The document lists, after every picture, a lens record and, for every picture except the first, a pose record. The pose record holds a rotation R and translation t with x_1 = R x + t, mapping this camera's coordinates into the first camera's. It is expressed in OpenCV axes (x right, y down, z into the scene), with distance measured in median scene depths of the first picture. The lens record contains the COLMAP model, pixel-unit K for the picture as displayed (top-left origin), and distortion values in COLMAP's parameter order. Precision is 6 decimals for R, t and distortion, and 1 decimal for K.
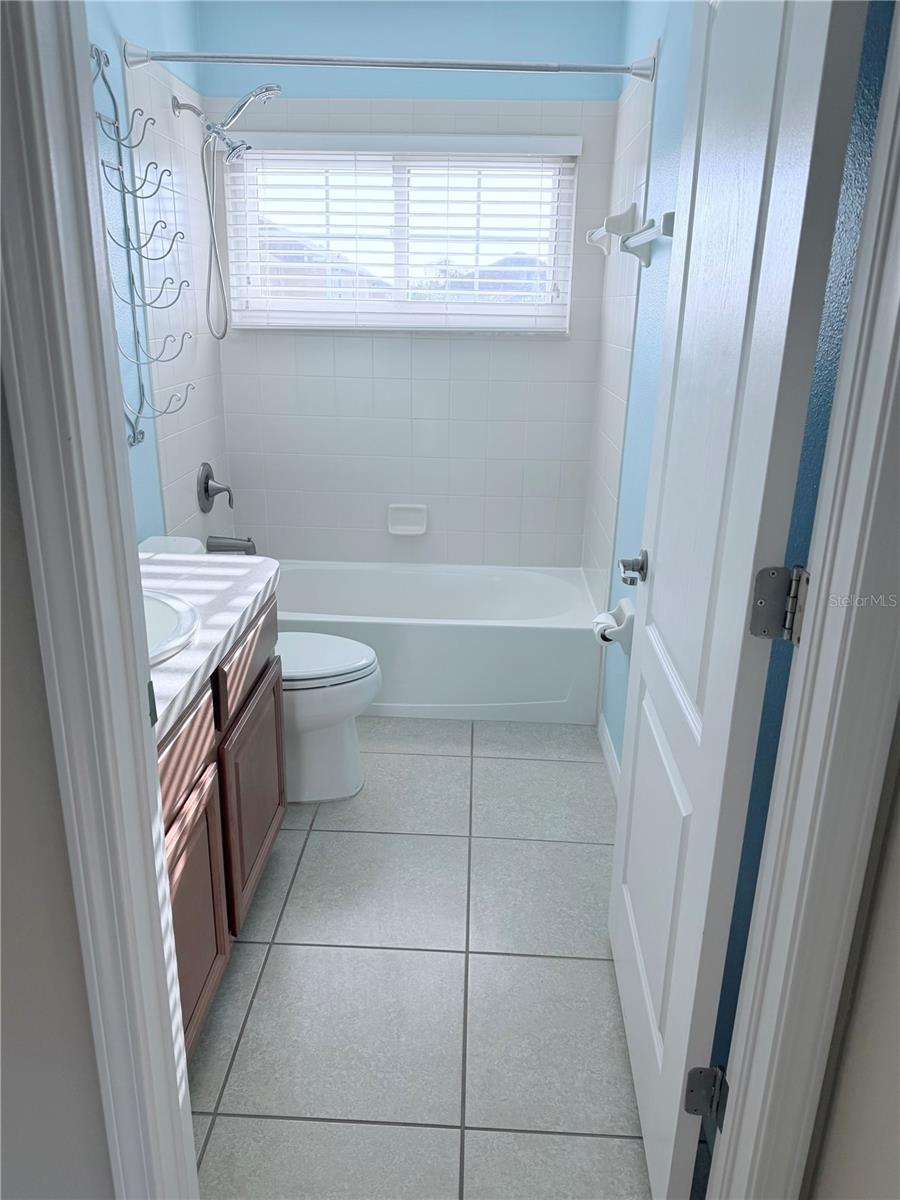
lens RADIAL K [[863.7, 0, 449.4], [0, 863.7, 606.6], [0, 0, 1]] dist [0.066055, -0.102860]
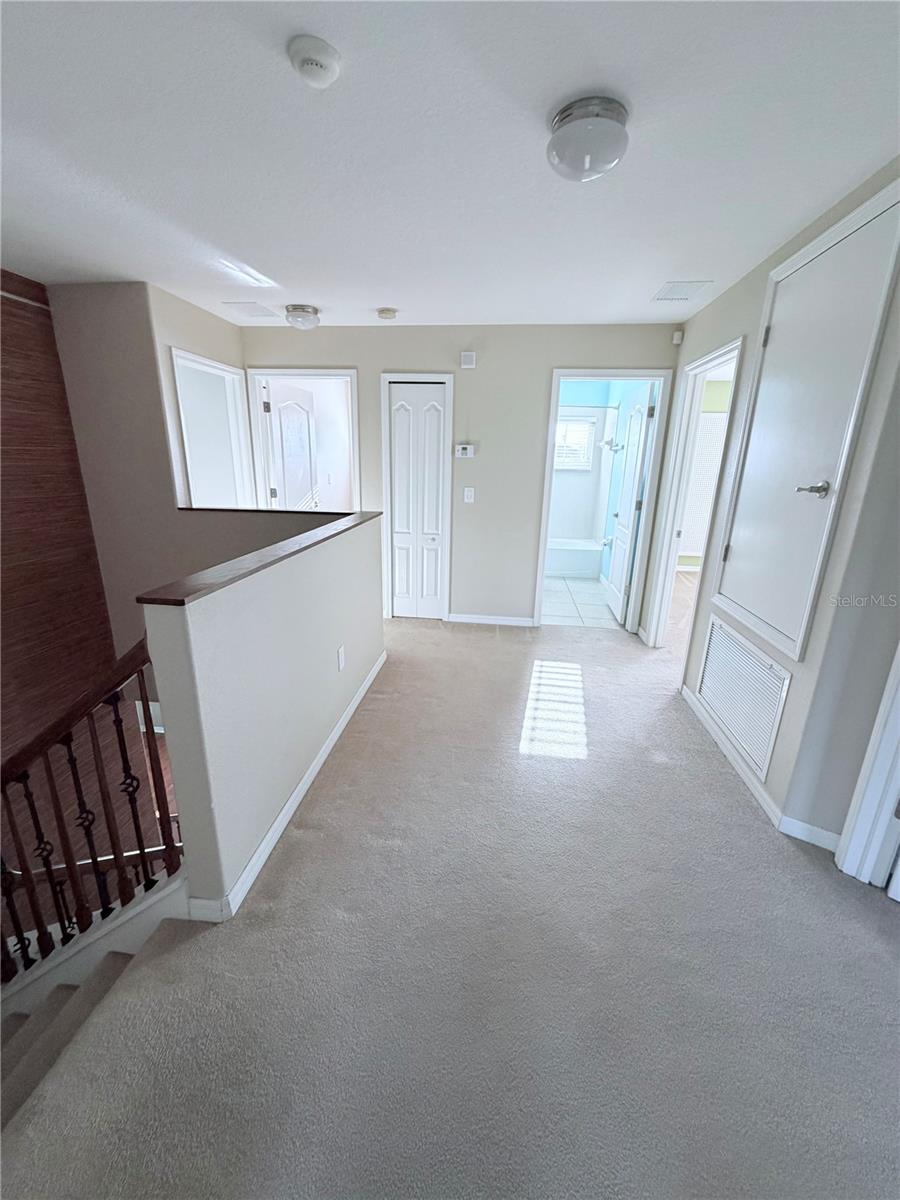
lens RADIAL K [[476.6, 0, 451.4], [0, 476.6, 595.7], [0, 0, 1]] dist [-0.000329, -0.000153]
pose [[0.996751, 0.026324, -0.076128, -0.326898], [-0.030225, 0.998264, -0.050559, 0.377069], [0.074665, 0.052696, 0.995815, -1.149482]]
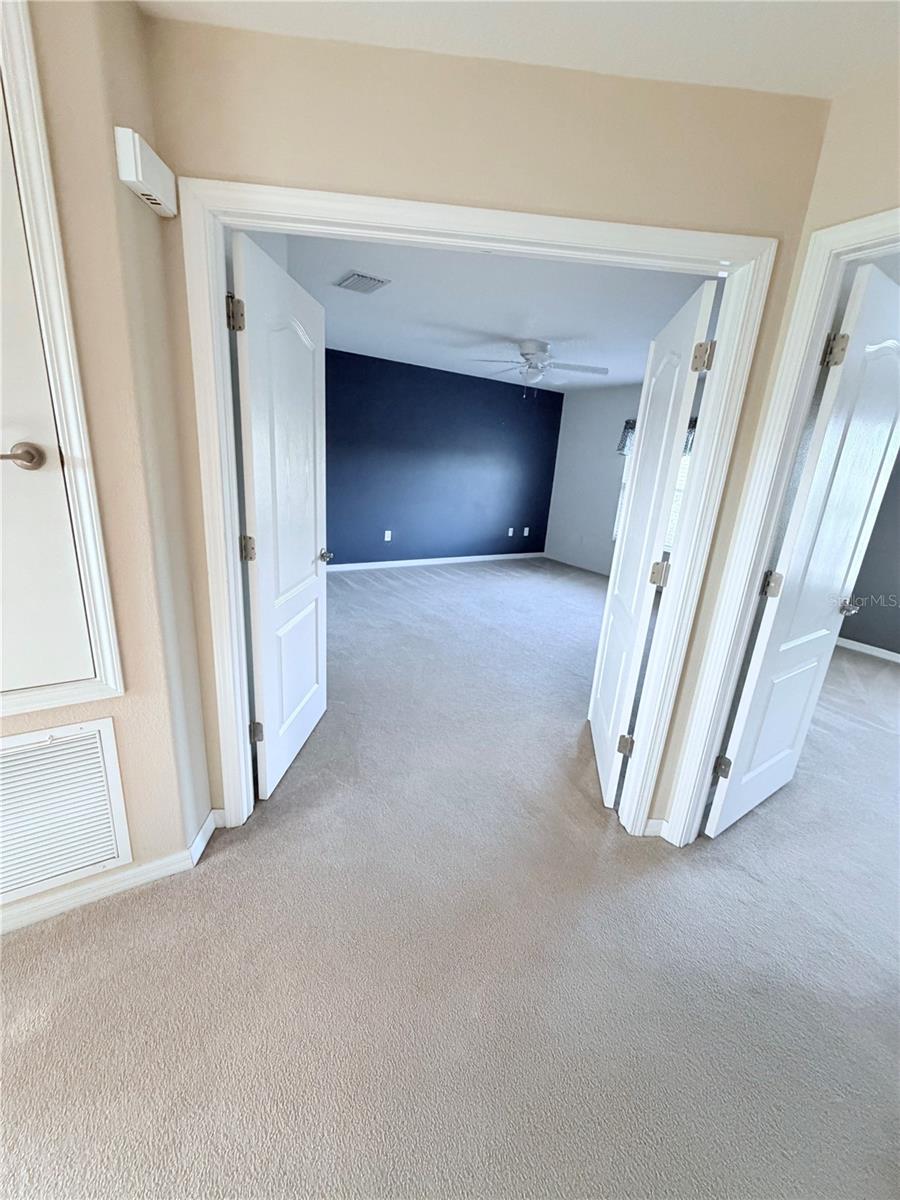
lens RADIAL K [[476.6, 0, 451.4], [0, 476.6, 595.7], [0, 0, 1]] dist [-0.000329, -0.000153]
pose [[-0.570452, -0.286103, 0.769889, -0.437952], [0.190907, 0.865507, 0.463089, 0.157489], [-0.798836, 0.411147, -0.439111, -0.502020]]
